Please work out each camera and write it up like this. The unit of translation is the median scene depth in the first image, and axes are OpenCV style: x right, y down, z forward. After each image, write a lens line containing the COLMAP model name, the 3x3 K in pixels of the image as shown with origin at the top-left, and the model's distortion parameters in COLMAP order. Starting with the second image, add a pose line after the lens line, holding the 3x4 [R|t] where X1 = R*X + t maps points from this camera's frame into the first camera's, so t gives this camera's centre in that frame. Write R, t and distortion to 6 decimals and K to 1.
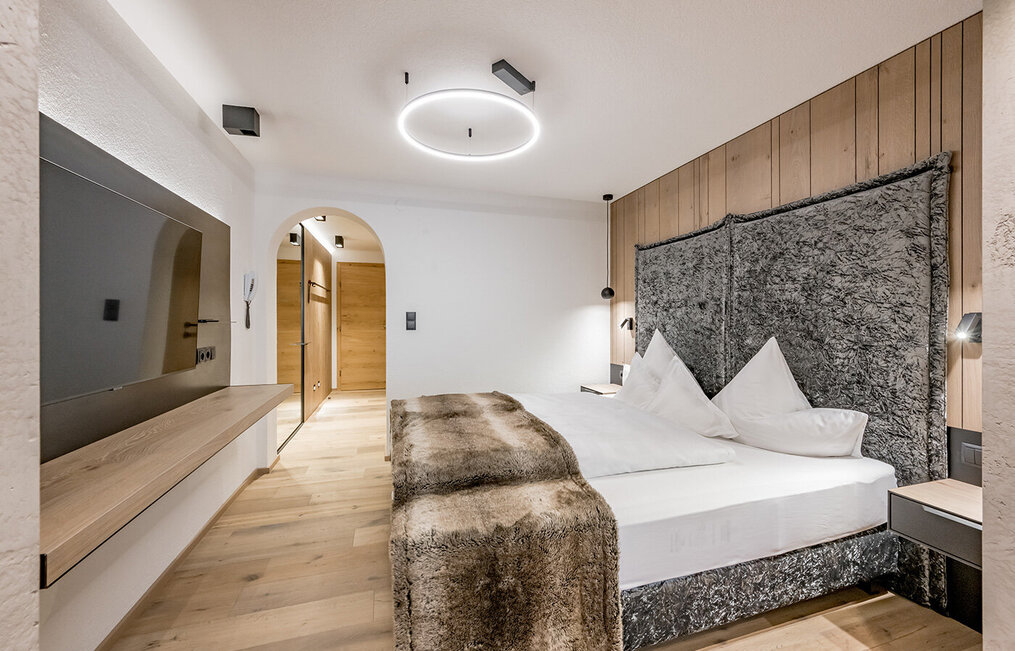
lens RADIAL K [[401.6, 0, 509.4], [0, 401.6, 322.0], [0, 0, 1]] dist [0.002260, 0.000071]
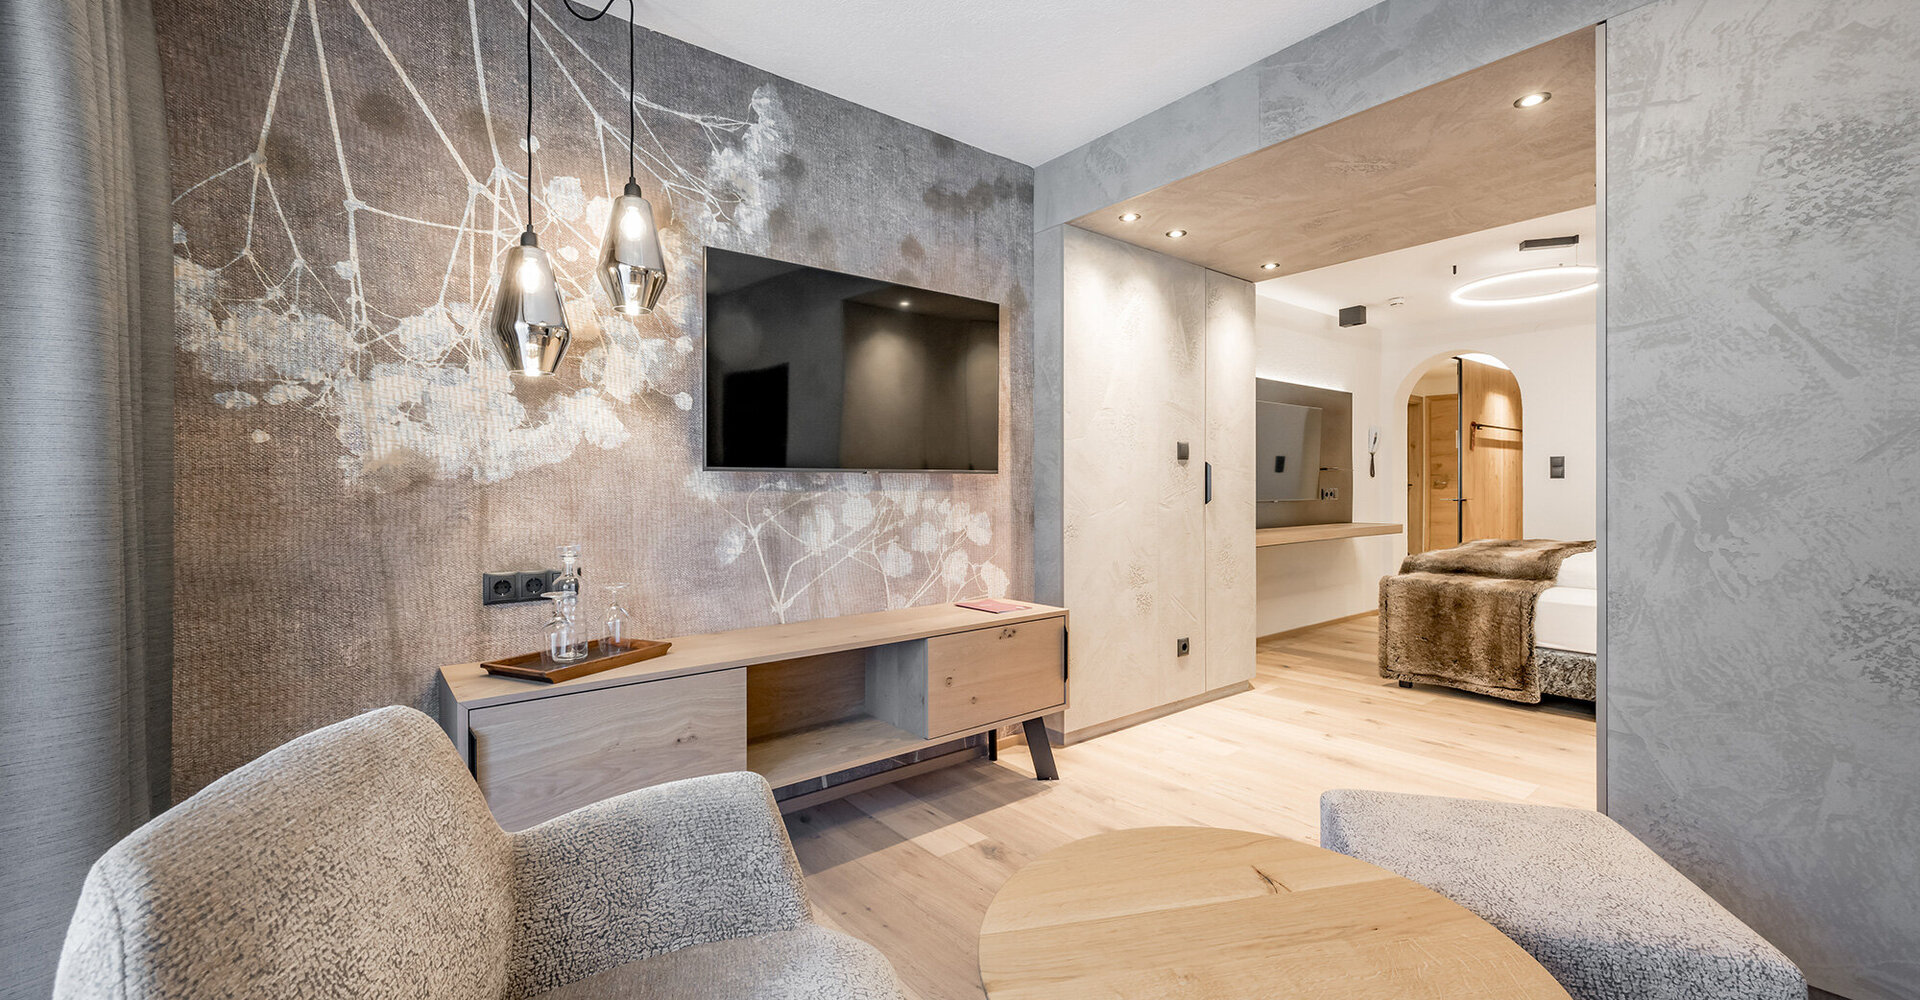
lens RADIAL K [[748.1, 0, 958.6], [0, 748.1, 499.3], [0, 0, 1]] dist [-0.000663, -0.000005]
pose [[0.362007, 0.007262, -0.932147, 0.643292], [0.005707, 0.999934, 0.010007, 0.035243], [0.932158, -0.008942, 0.361942, -0.608351]]
